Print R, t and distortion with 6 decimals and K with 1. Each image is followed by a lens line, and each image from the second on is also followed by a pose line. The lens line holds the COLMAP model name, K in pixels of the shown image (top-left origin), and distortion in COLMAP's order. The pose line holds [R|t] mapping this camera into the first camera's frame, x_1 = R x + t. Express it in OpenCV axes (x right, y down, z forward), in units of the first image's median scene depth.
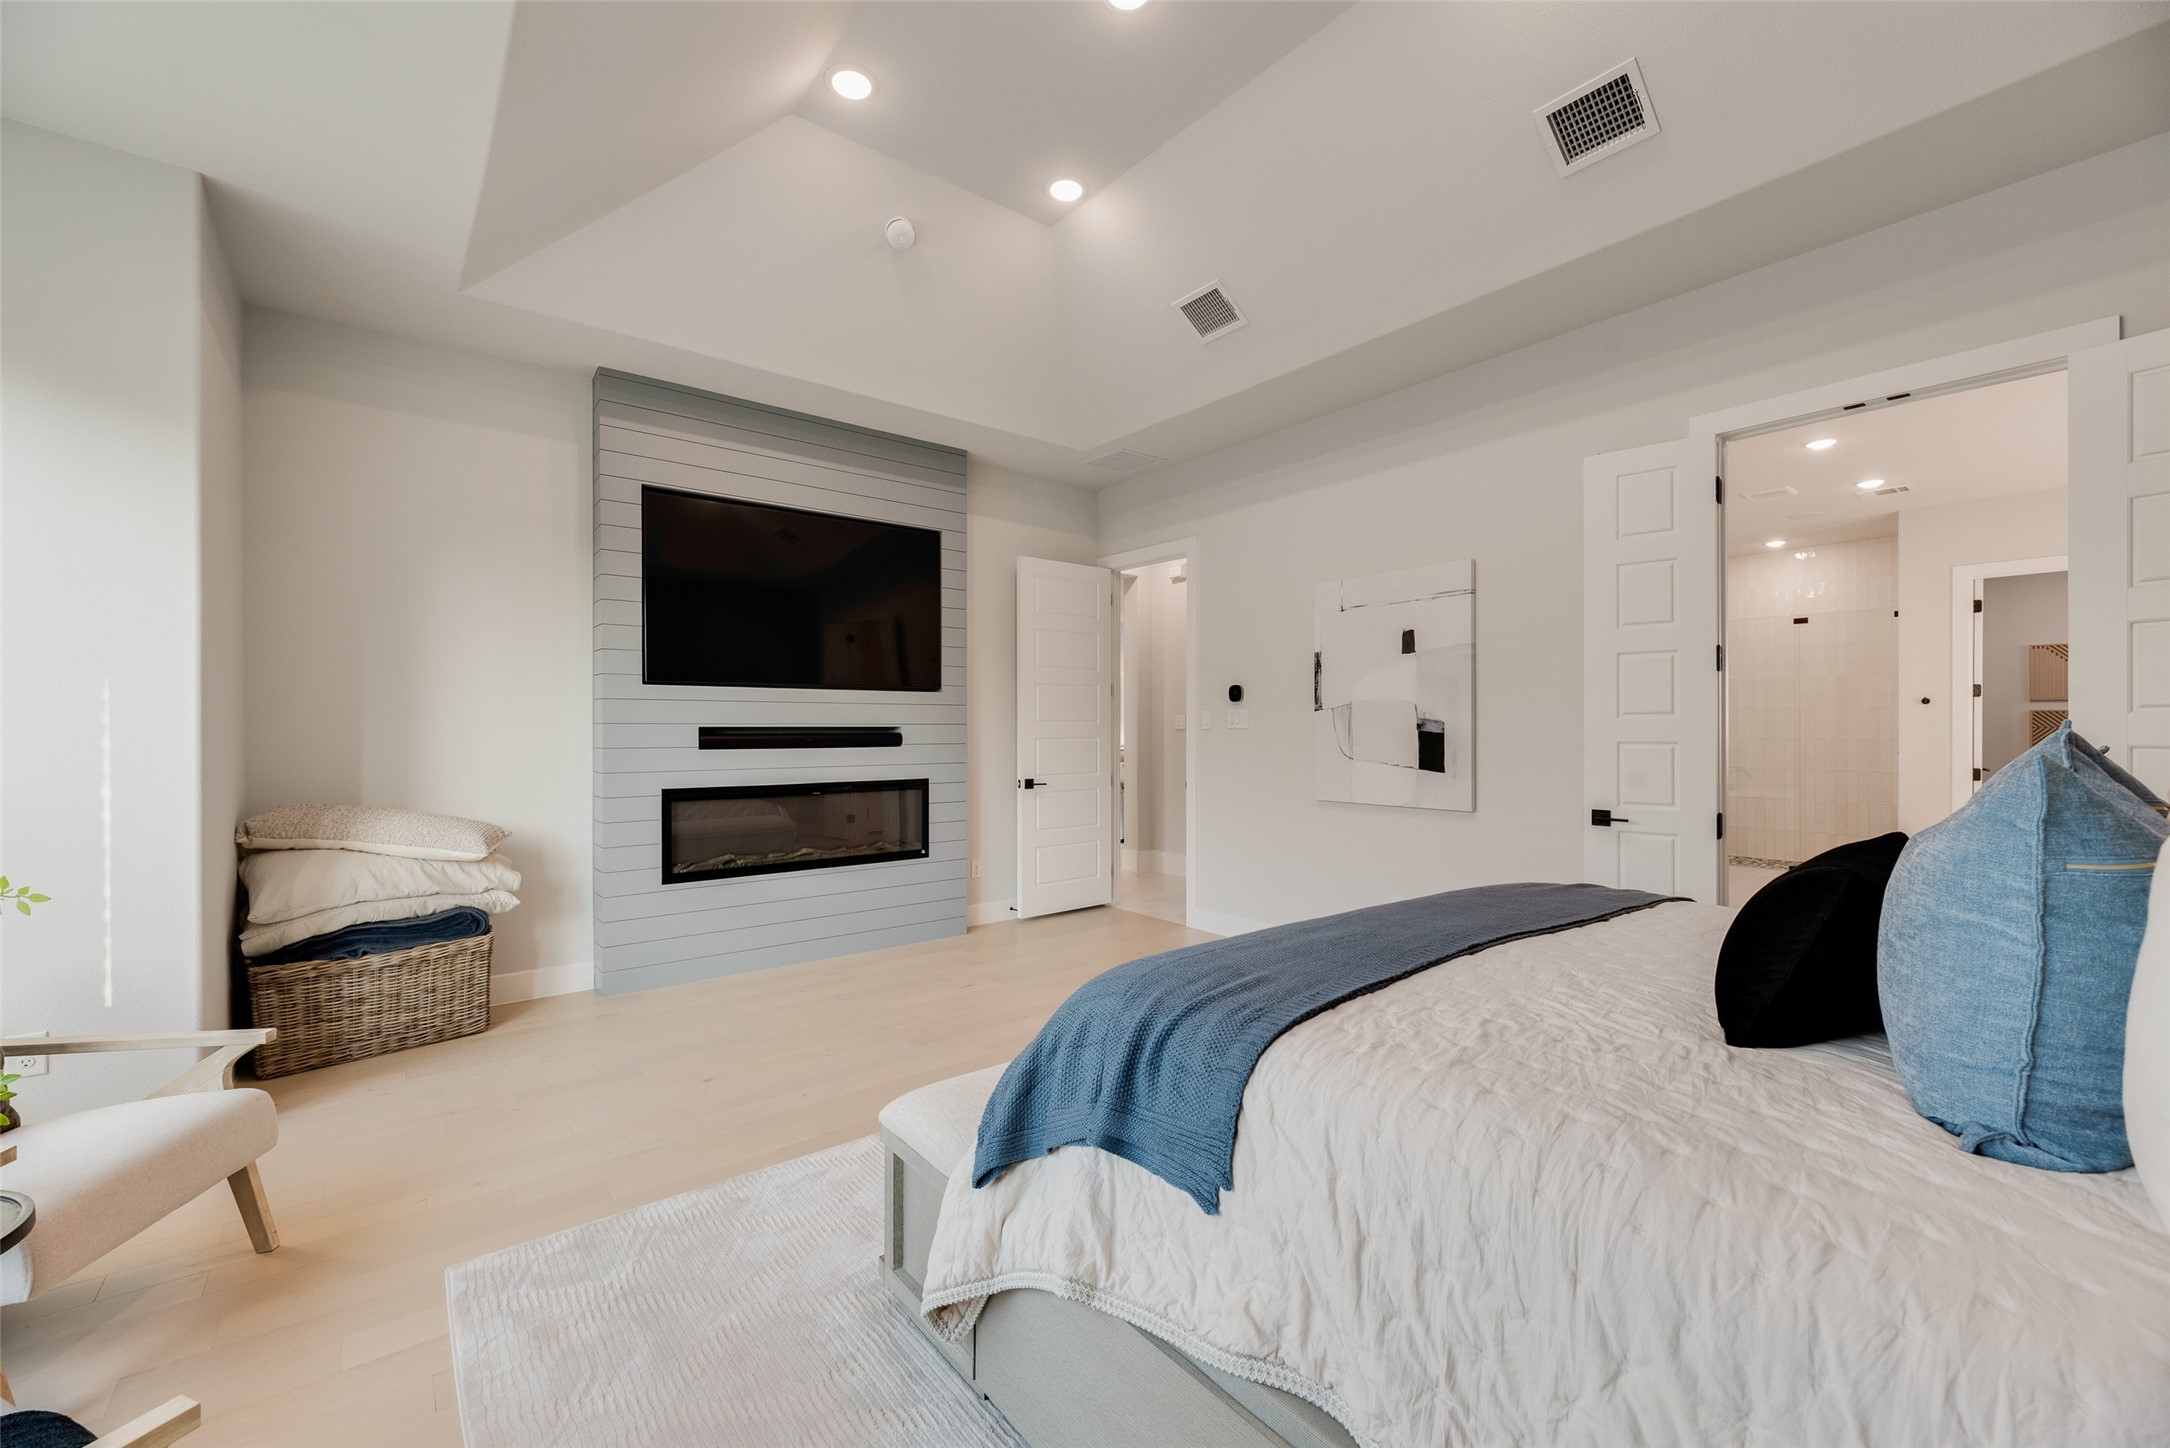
lens RADIAL K [[873.9, 0, 1094.5], [0, 873.9, 720.9], [0, 0, 1]] dist [0.004068, -0.000954]
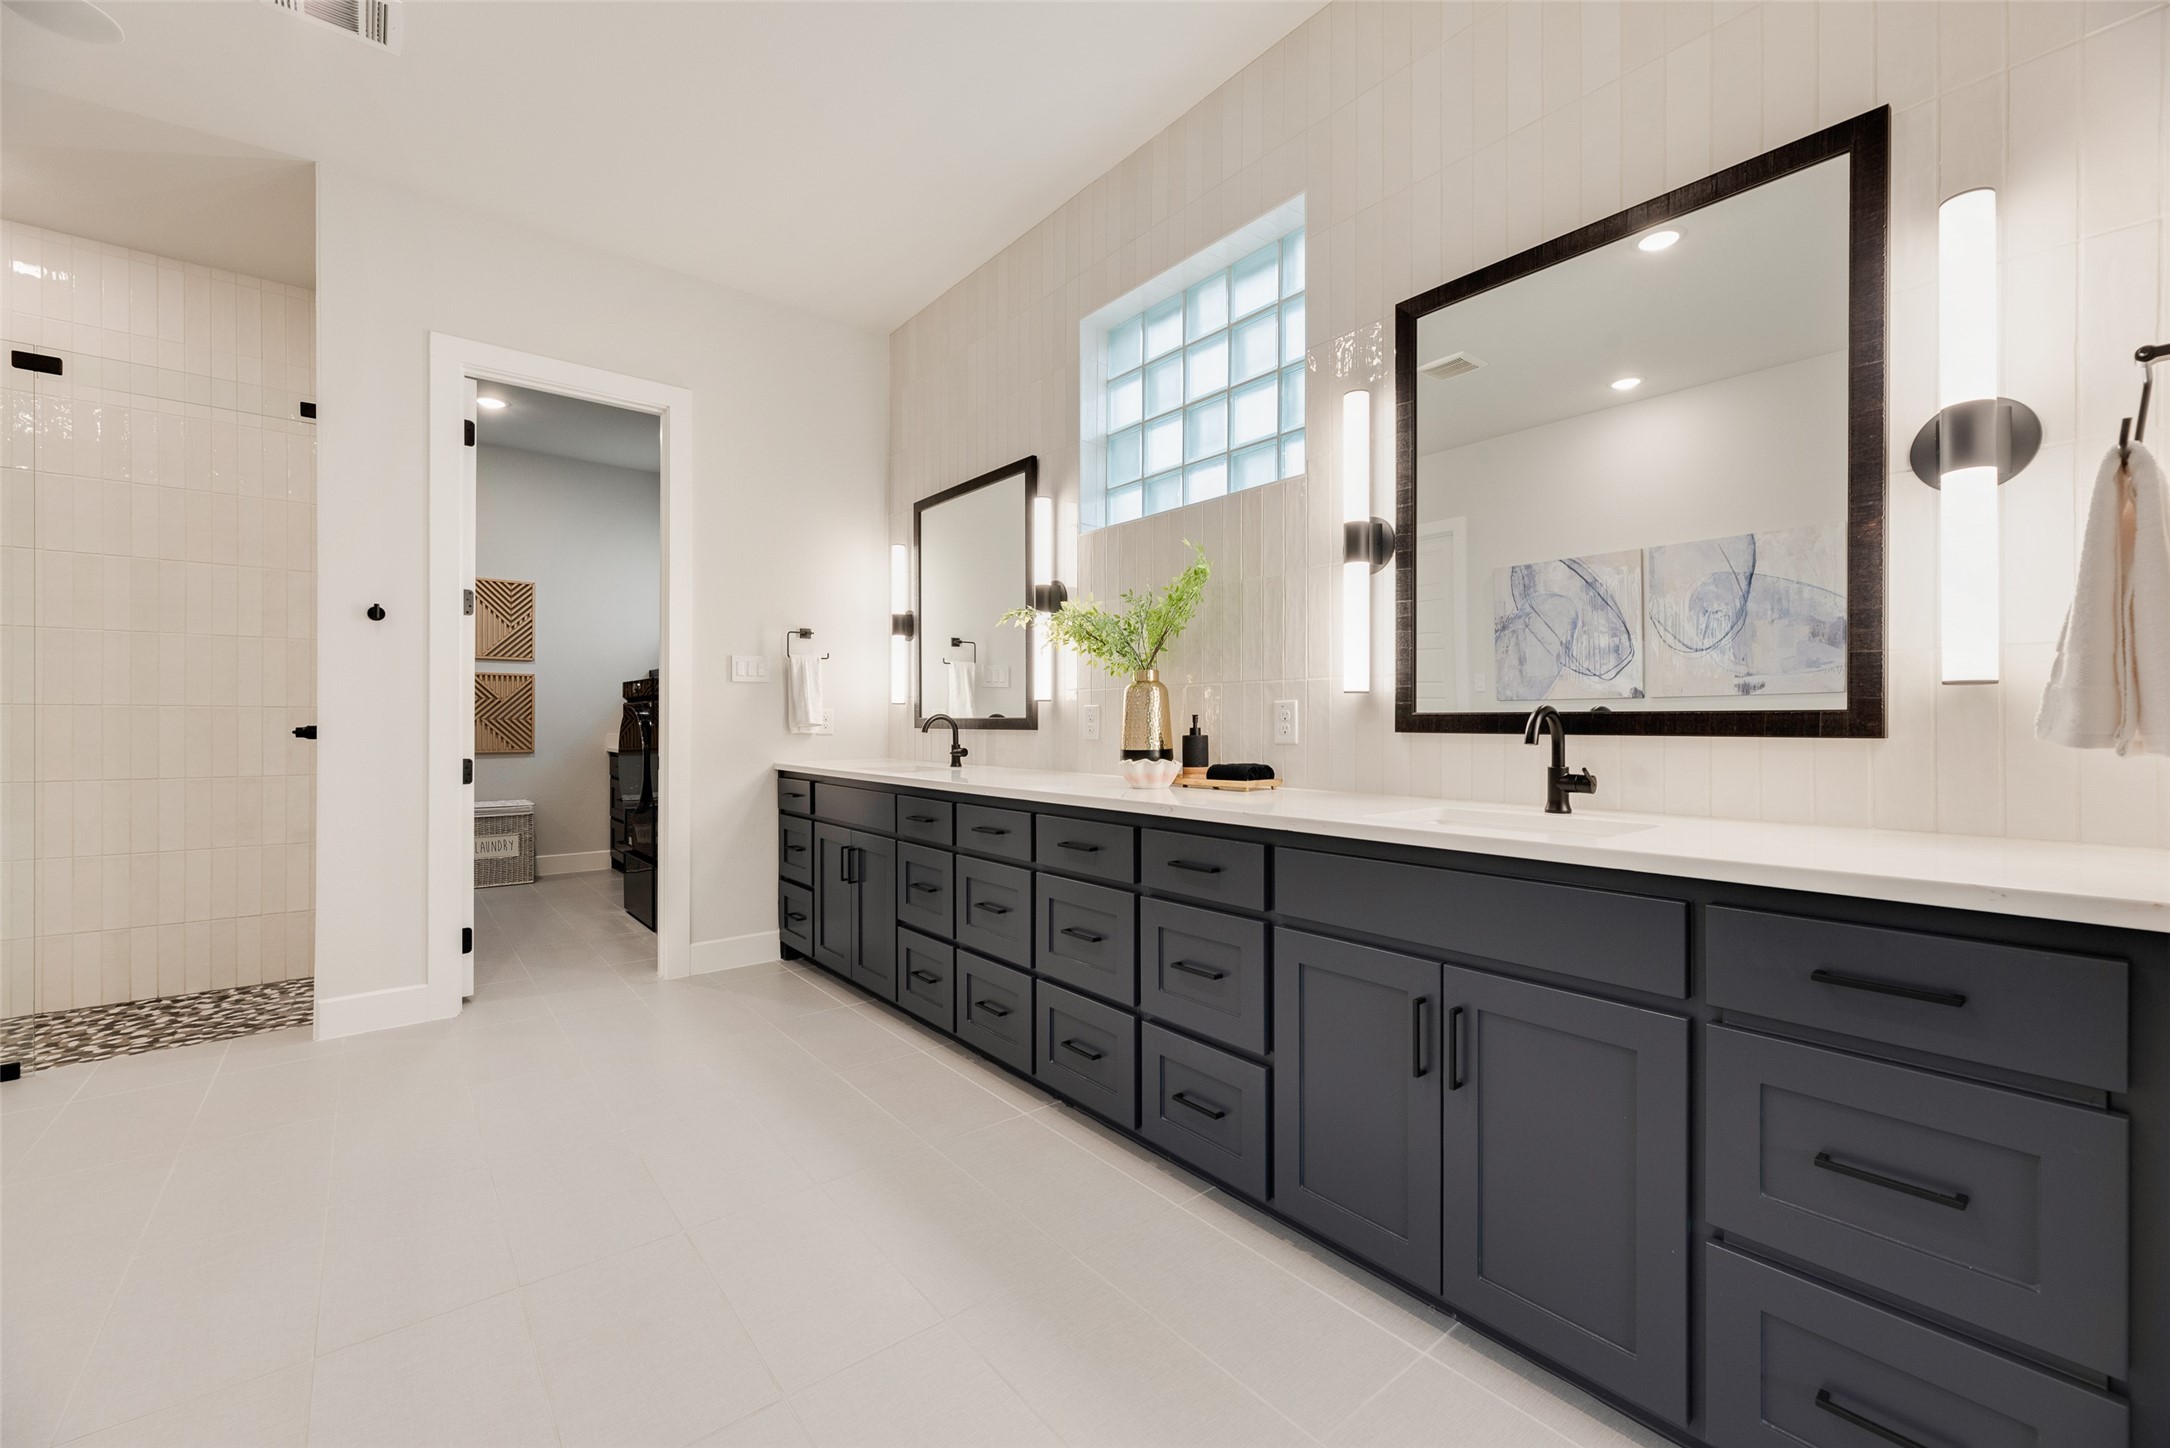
lens RADIAL K [[873.9, 0, 1086.5], [0, 873.9, 722.5], [0, 0, 1]] dist [0.004068, -0.000954]
pose [[0.010651, 0.002048, 0.999941, 0.502117], [-0.000631, 0.999998, -0.002042, 0.033881], [-0.999943, -0.000609, 0.010653, 0.629776]]
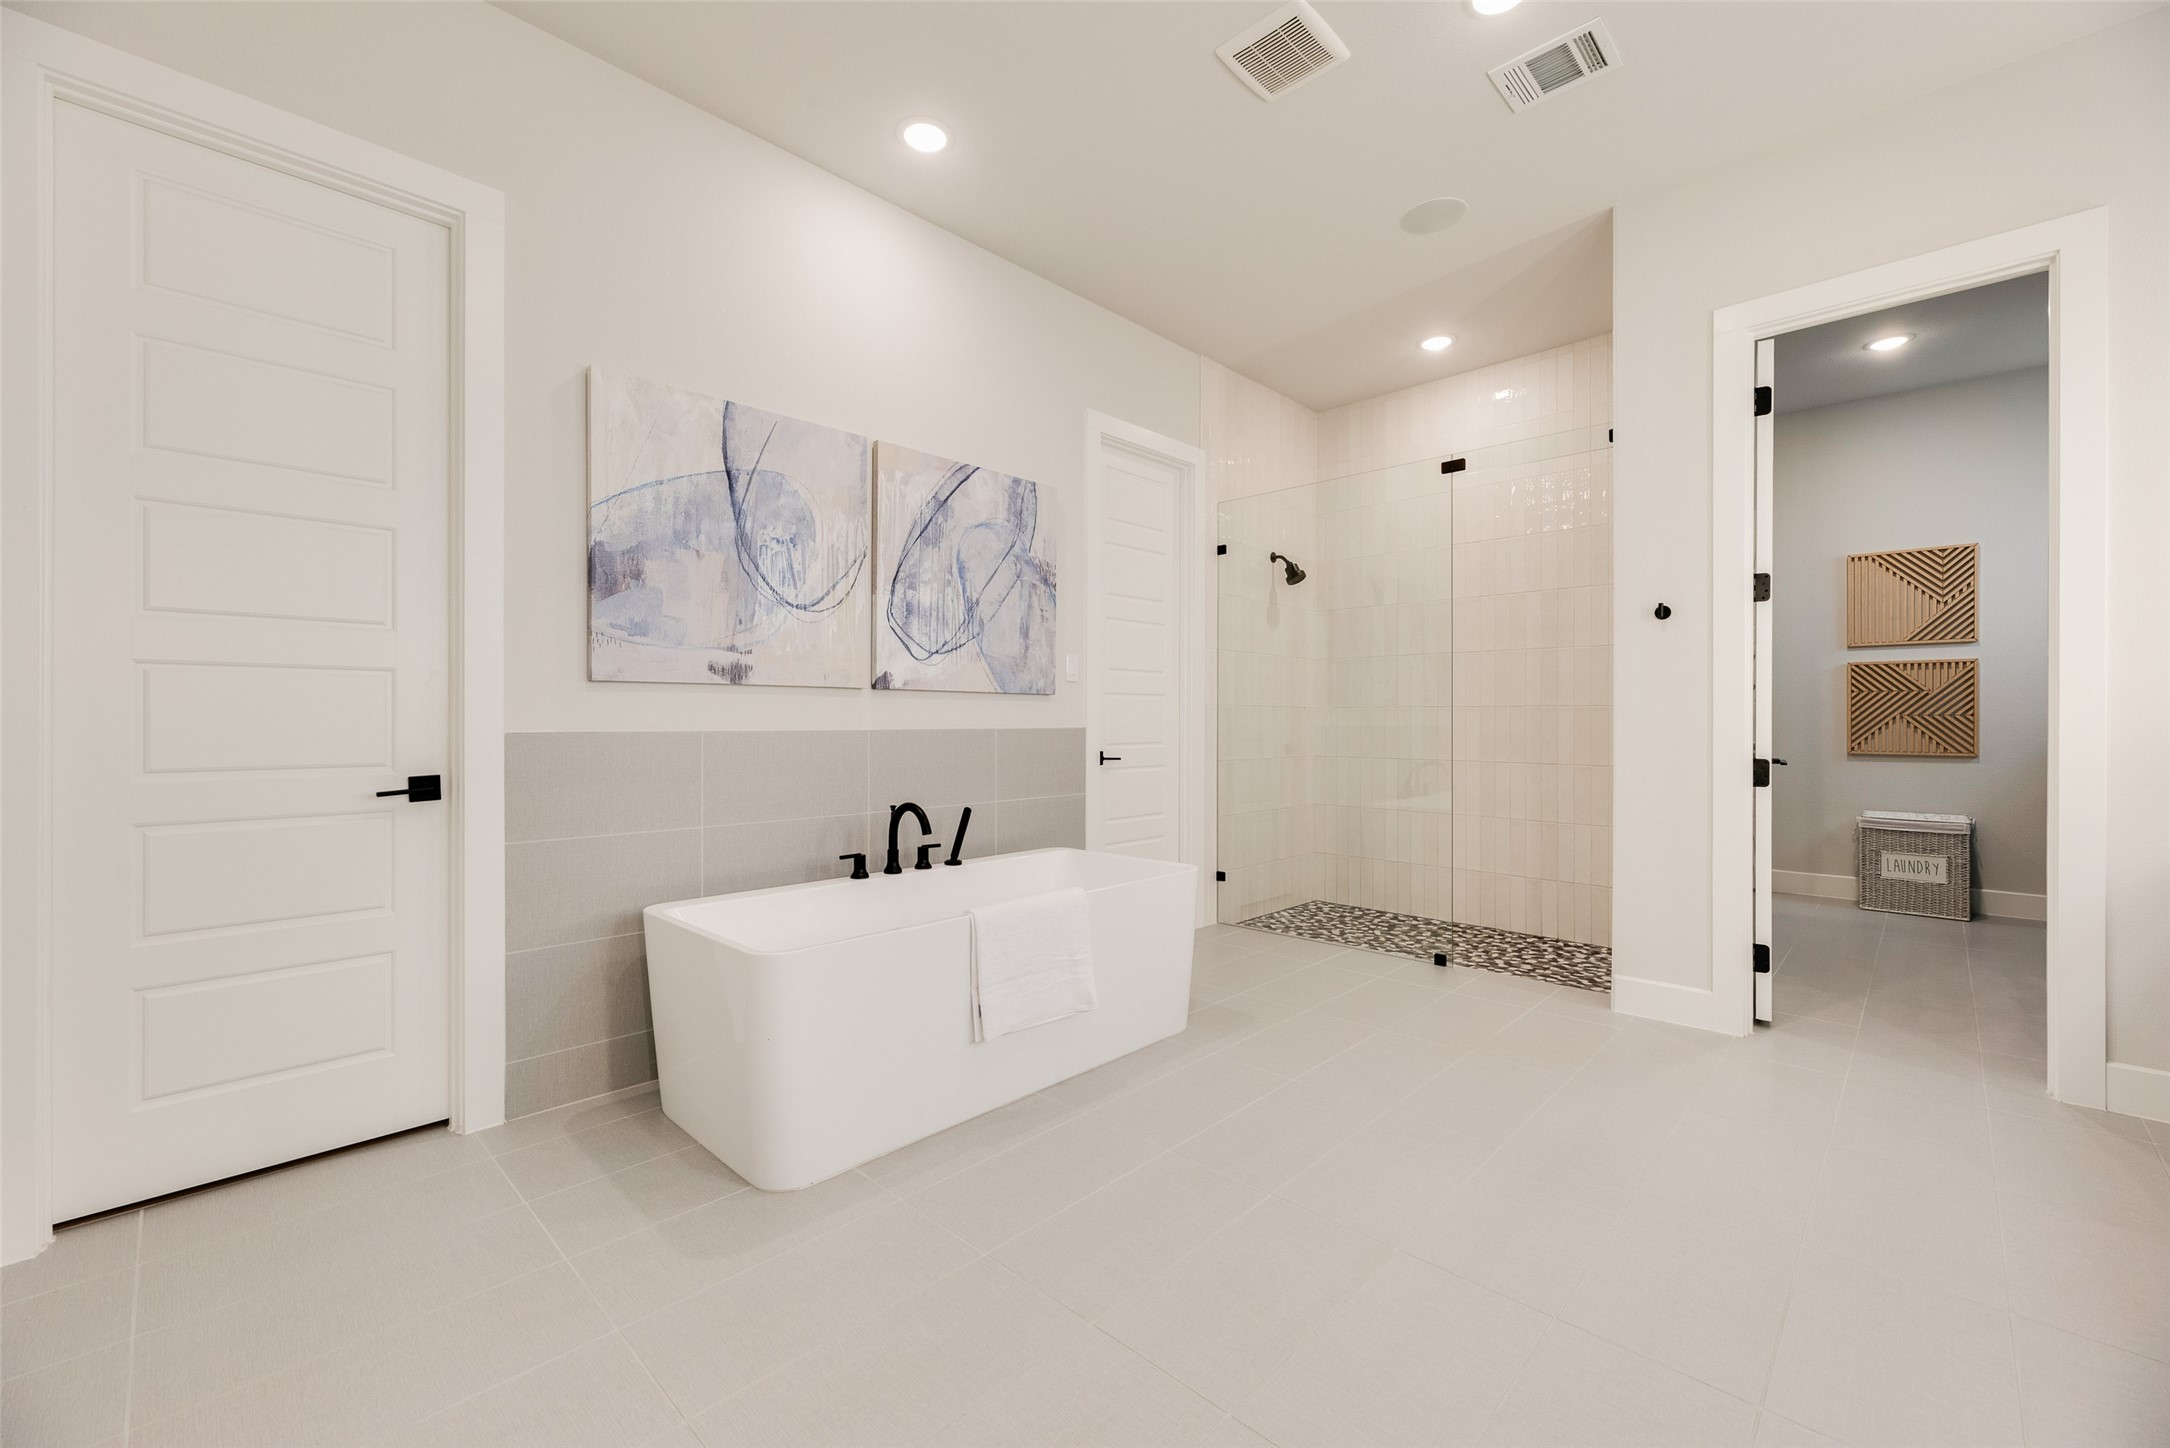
lens RADIAL K [[873.9, 0, 1071.1], [0, 873.9, 715.0], [0, 0, 1]] dist [0.004068, -0.000954]
pose [[0.993841, 0.003560, 0.110756, 0.588844], [-0.003160, 0.999988, -0.003784, 0.033753], [-0.110768, 0.003411, 0.993840, 0.577007]]
